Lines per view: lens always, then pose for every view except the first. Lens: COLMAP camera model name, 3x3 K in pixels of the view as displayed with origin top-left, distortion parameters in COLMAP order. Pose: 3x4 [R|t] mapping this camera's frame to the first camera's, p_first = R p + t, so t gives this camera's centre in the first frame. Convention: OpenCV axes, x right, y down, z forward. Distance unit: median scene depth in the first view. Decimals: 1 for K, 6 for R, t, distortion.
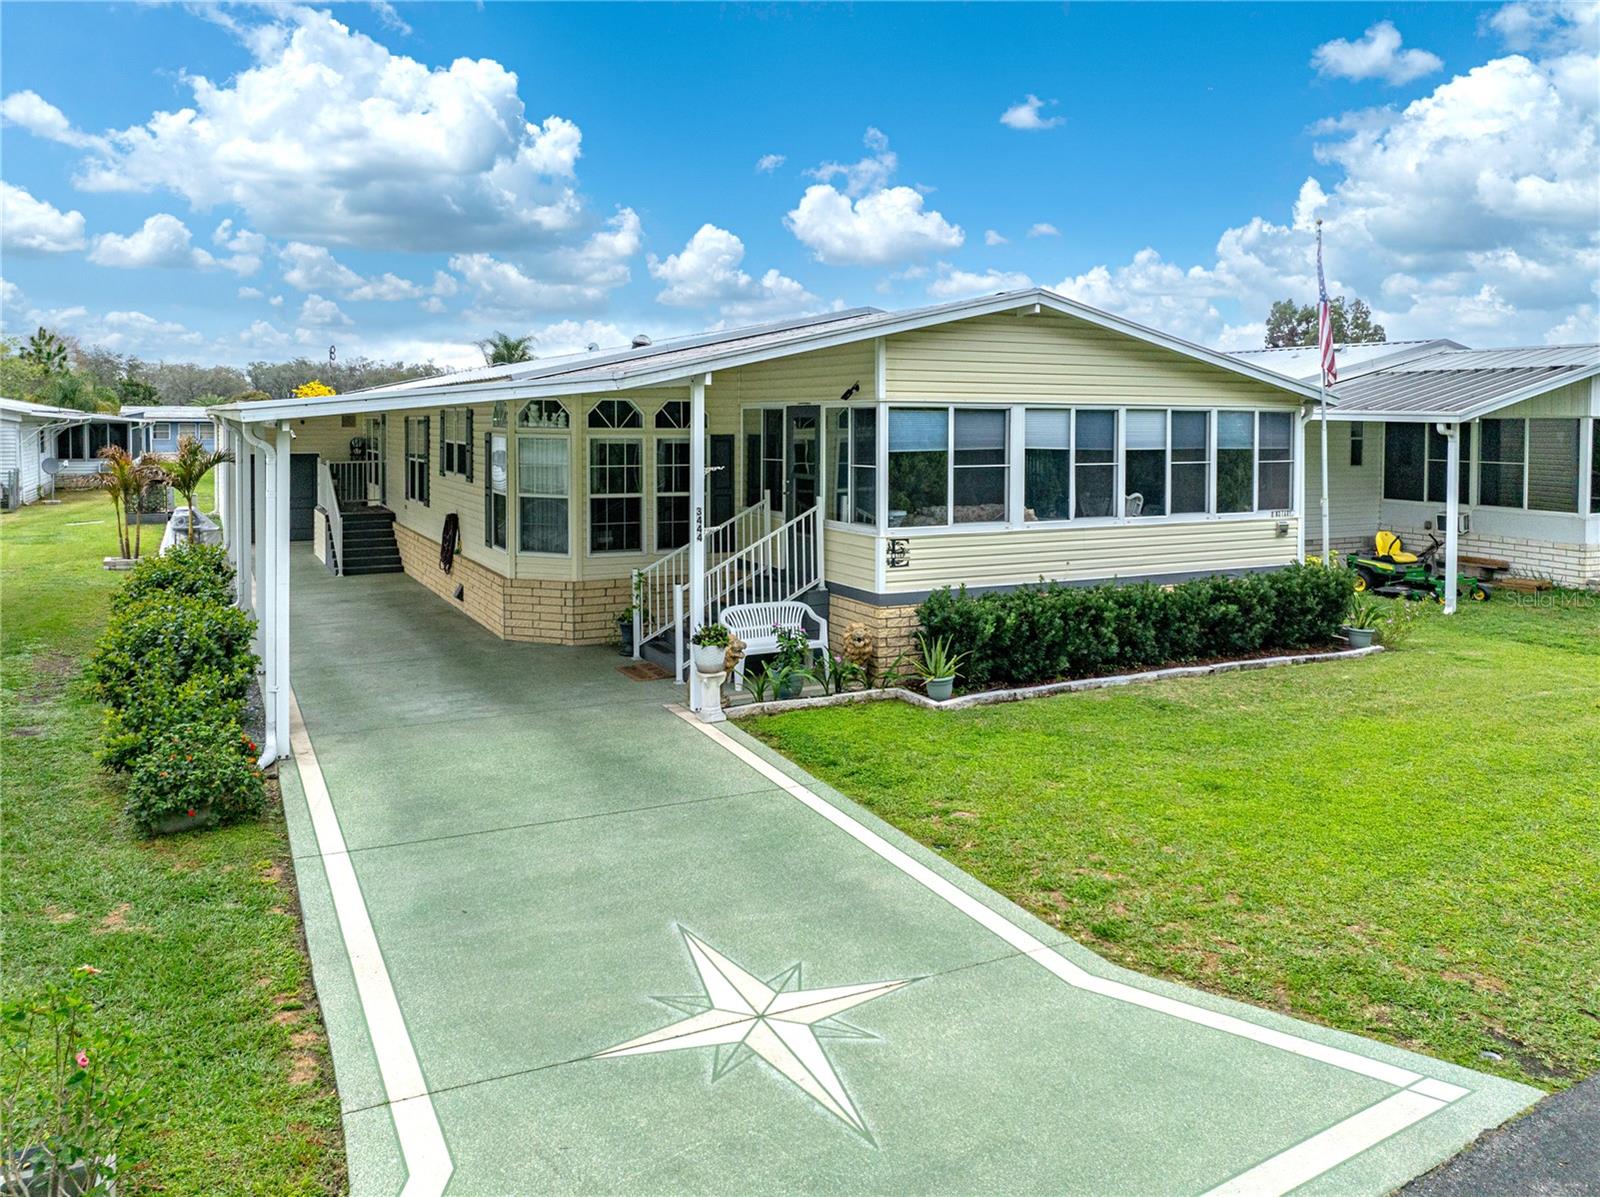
lens RADIAL K [[1140.1, 0, 793.1], [0, 1140.1, 589.8], [0, 0, 1]] dist [-0.030667, 0.014527]
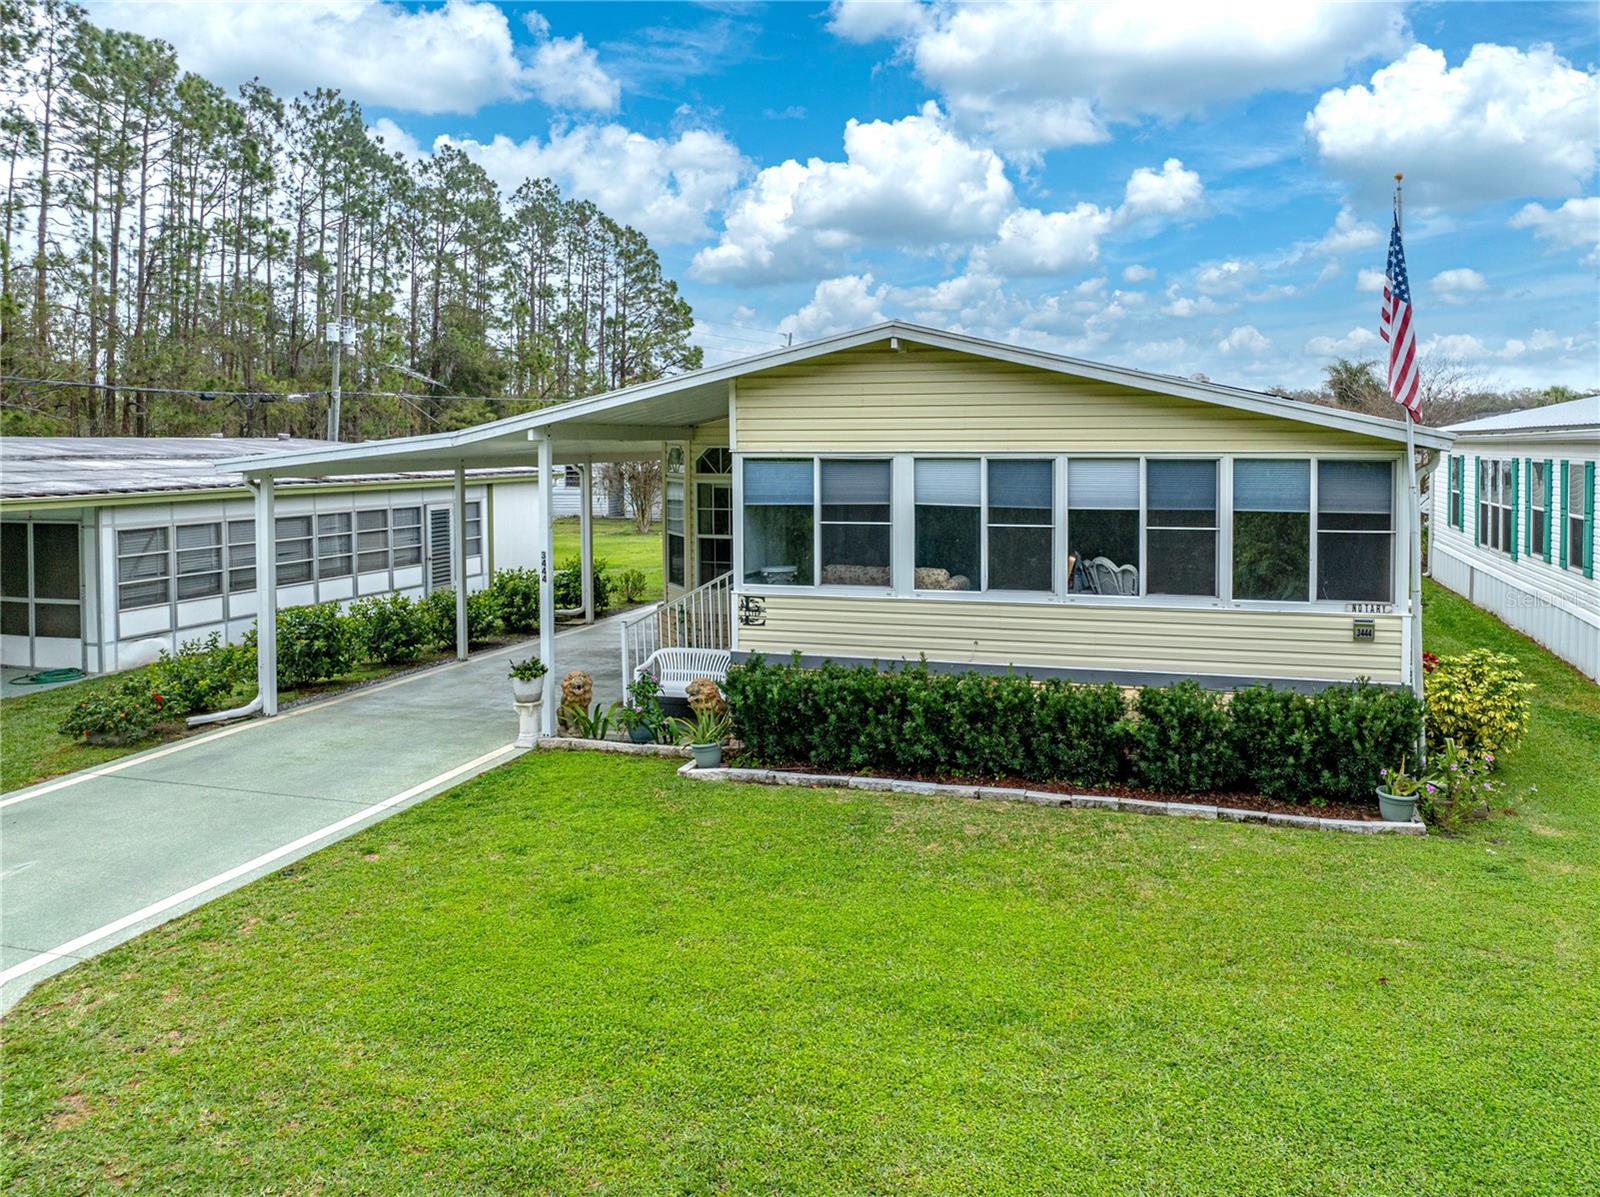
lens RADIAL K [[1140.1, 0, 796.7], [0, 1140.1, 607.7], [0, 0, 1]] dist [-0.030667, 0.014527]
pose [[0.747258, 0.088081, -0.658671, 0.715192], [-0.094318, 0.995200, 0.026080, -0.060587], [0.657807, 0.042636, 0.751979, 0.296305]]
